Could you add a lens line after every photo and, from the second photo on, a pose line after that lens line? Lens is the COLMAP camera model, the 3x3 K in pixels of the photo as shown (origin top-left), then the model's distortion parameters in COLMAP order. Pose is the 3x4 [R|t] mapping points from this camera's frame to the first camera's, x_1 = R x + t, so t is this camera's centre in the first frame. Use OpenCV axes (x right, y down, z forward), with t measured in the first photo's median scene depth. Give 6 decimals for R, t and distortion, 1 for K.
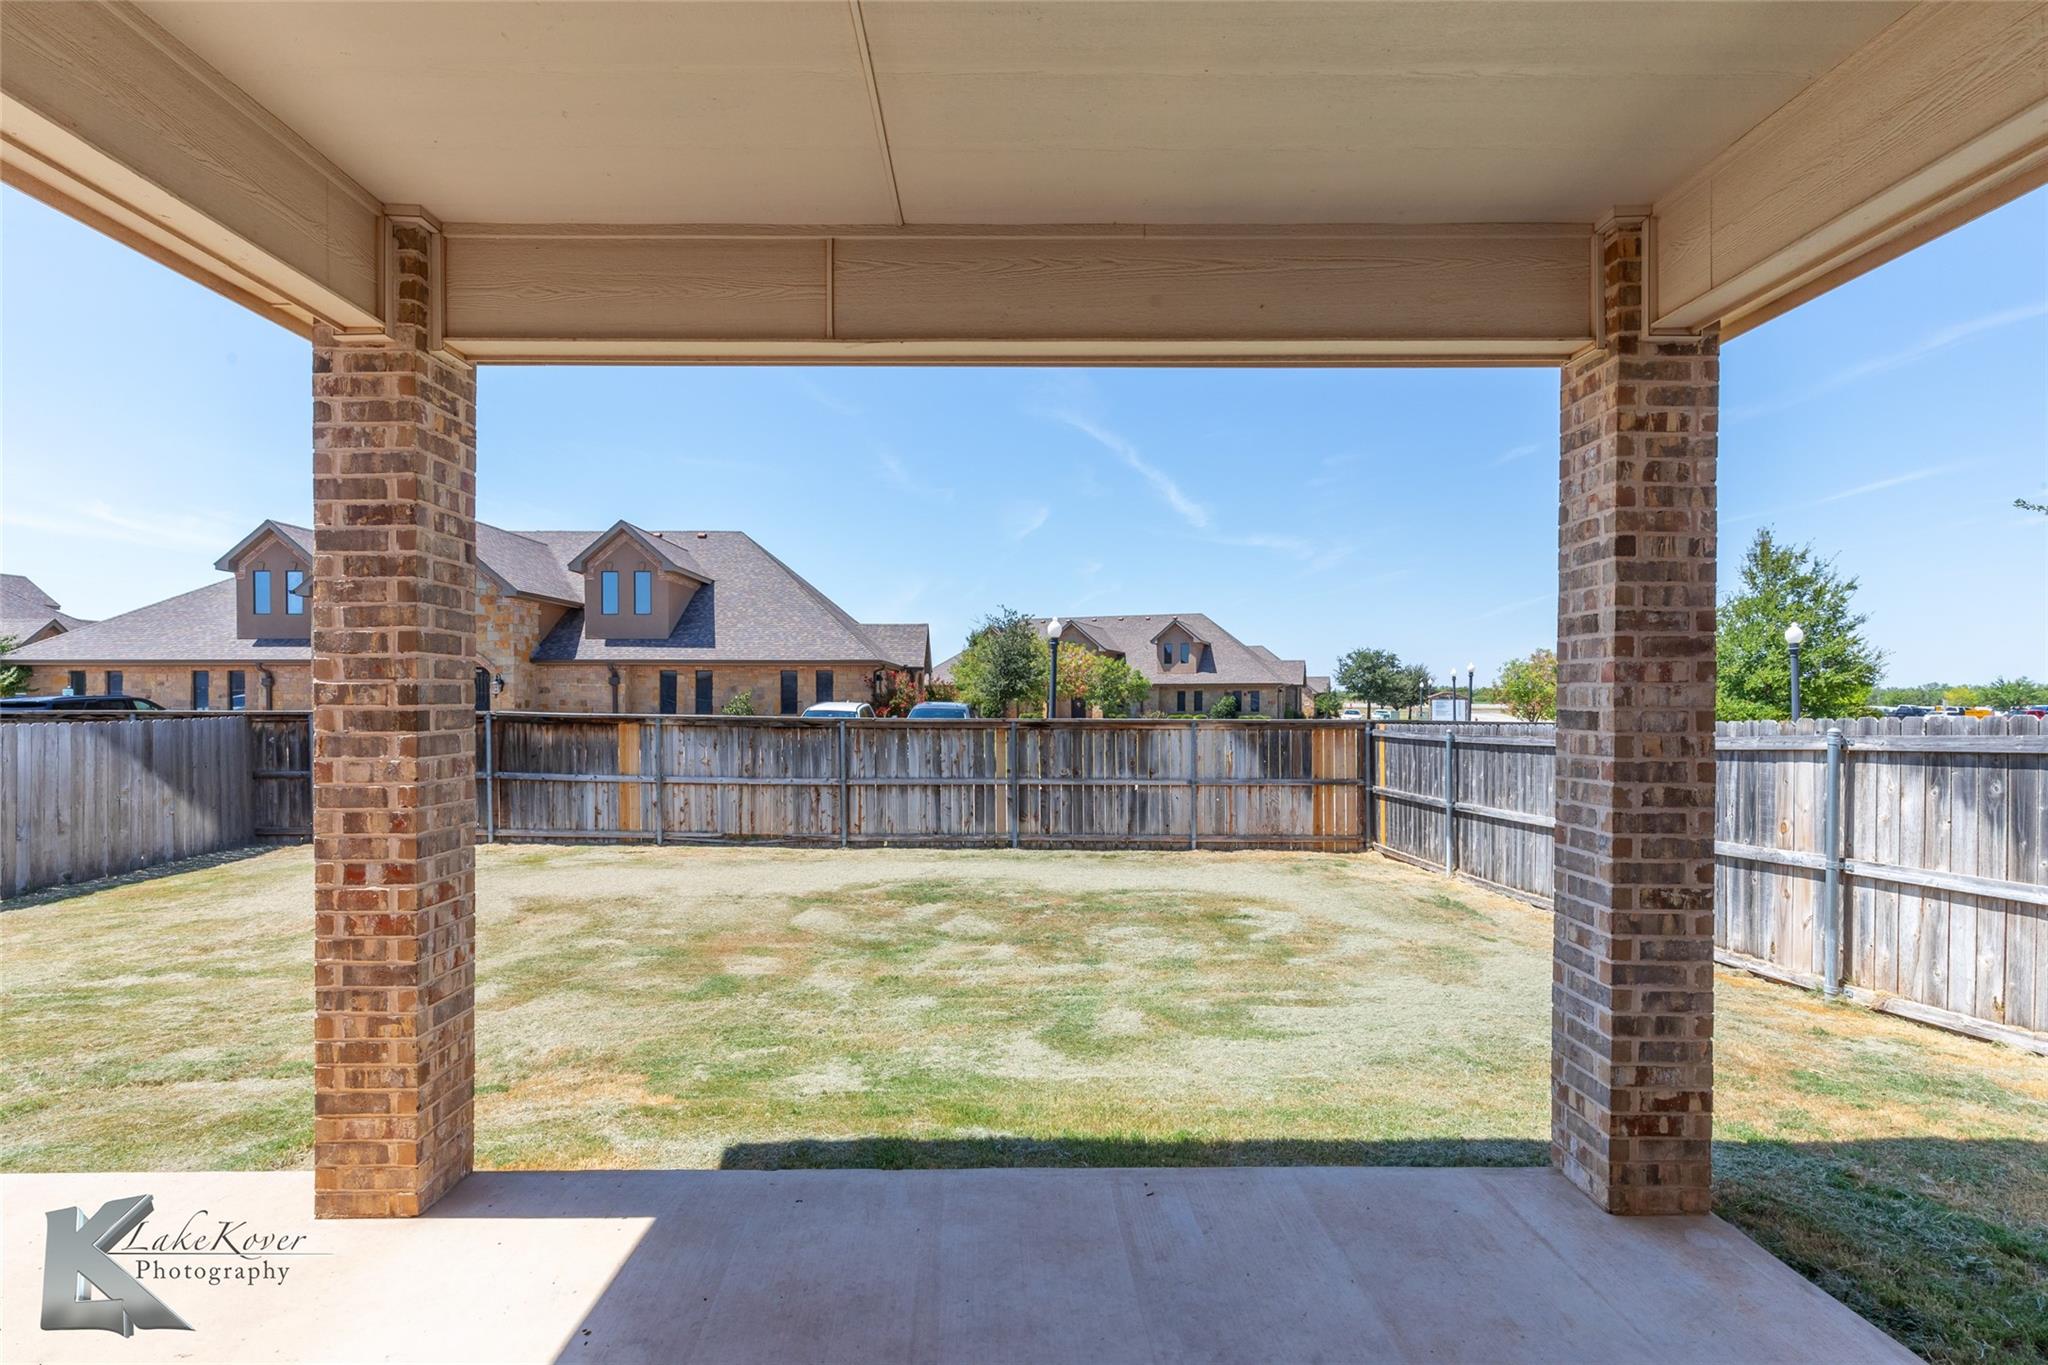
lens RADIAL K [[923.6, 0, 1026.6], [0, 923.6, 696.2], [0, 0, 1]] dist [0.009262, -0.001847]
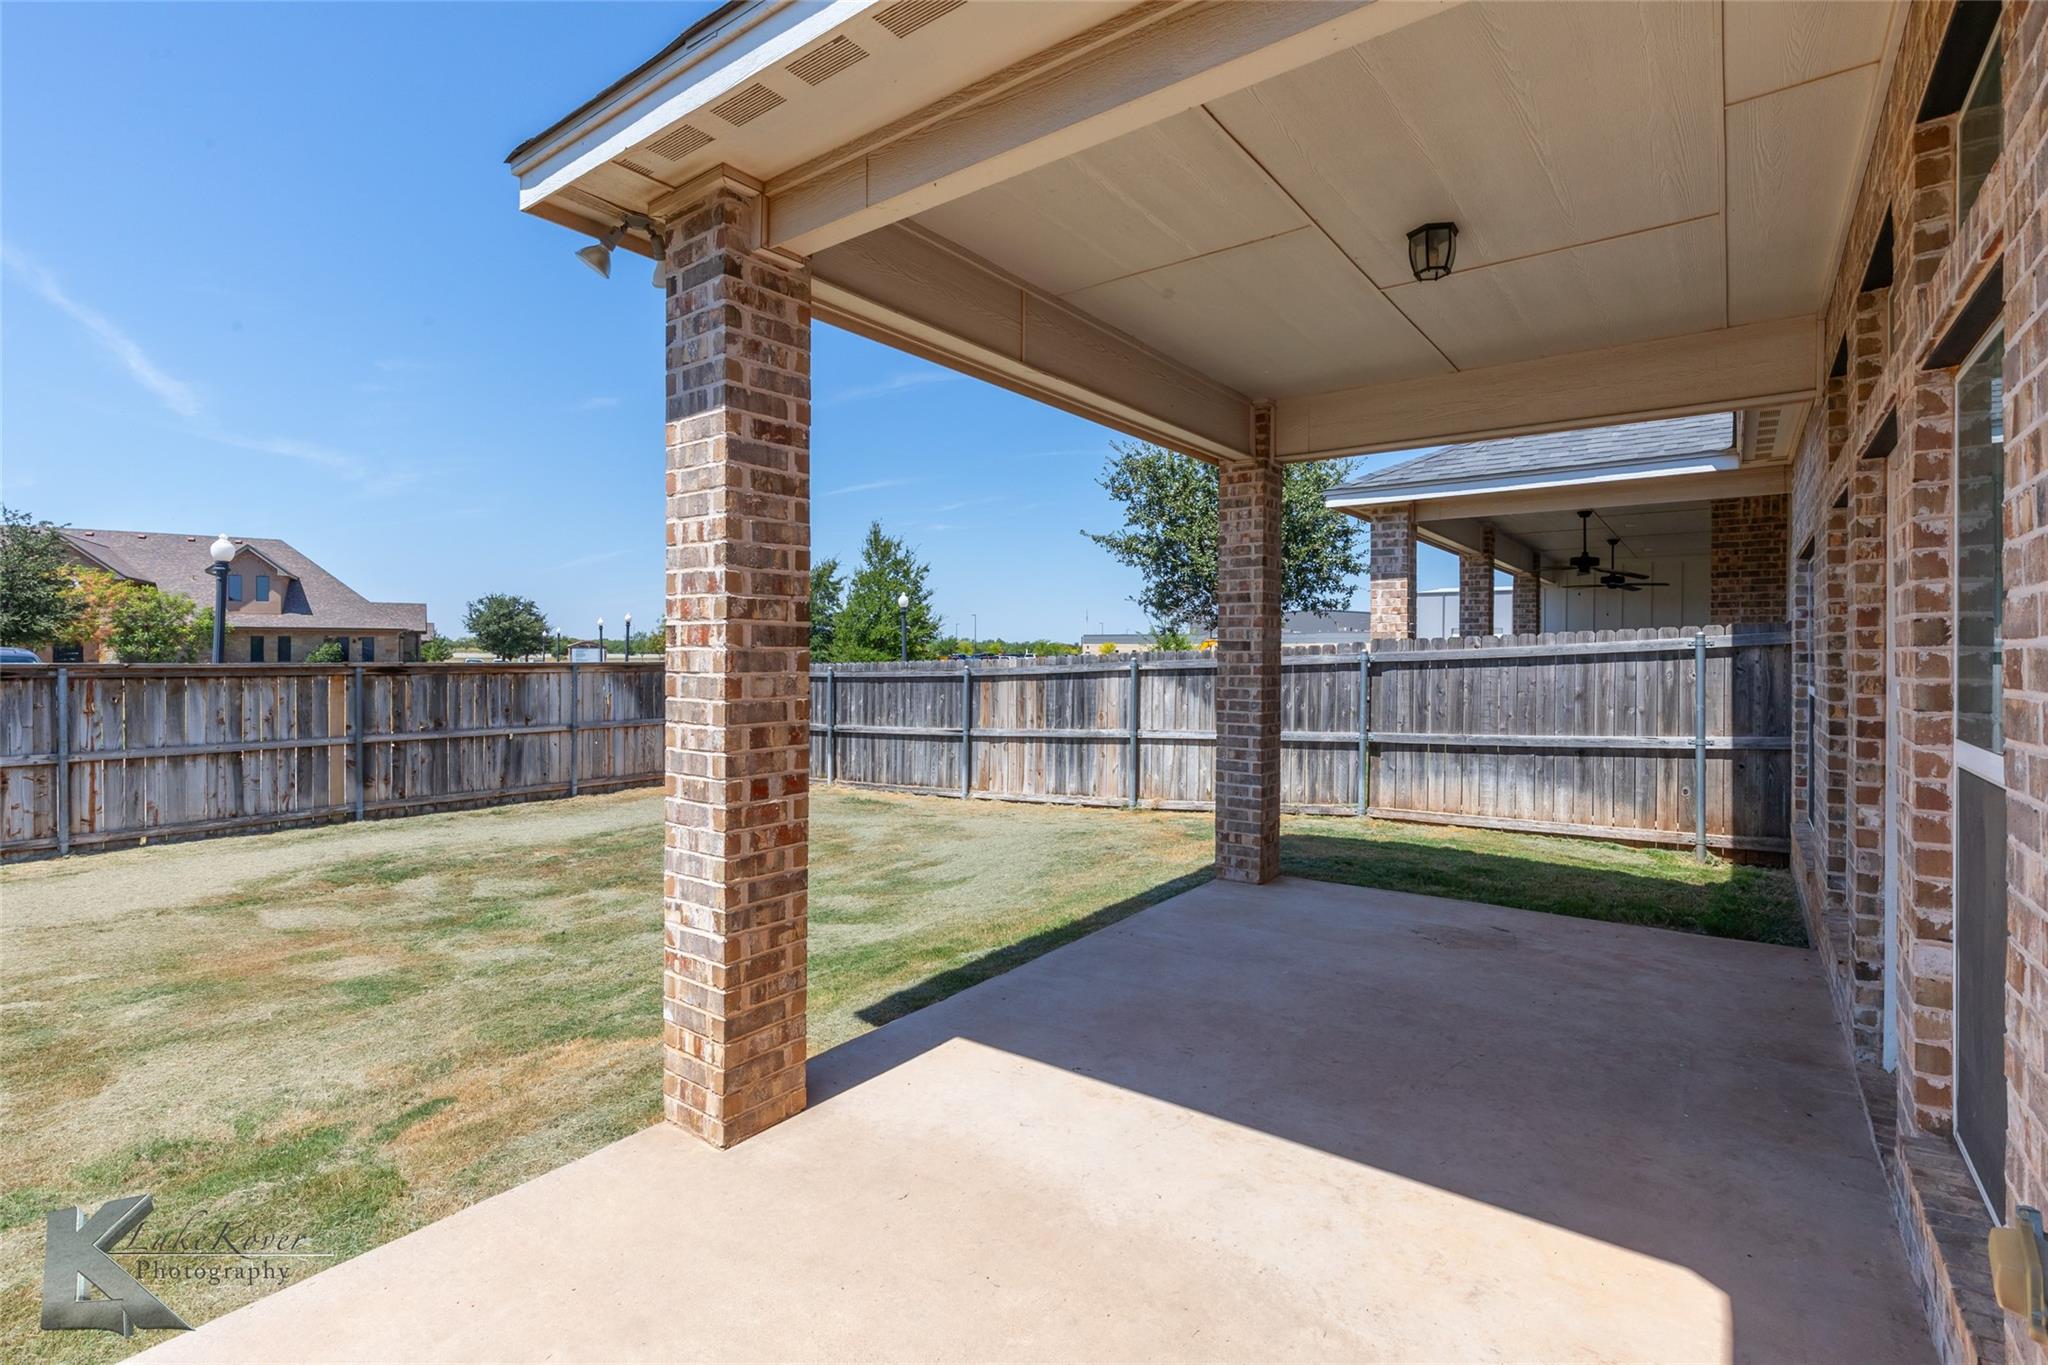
lens RADIAL K [[923.6, 0, 1006.5], [0, 923.6, 647.5], [0, 0, 1]] dist [0.009262, -0.001847]
pose [[0.618816, 0.005519, 0.785517, -0.640702], [-0.006291, 0.999978, -0.002070, 0.018890], [-0.785511, -0.003661, 0.618837, 0.083729]]
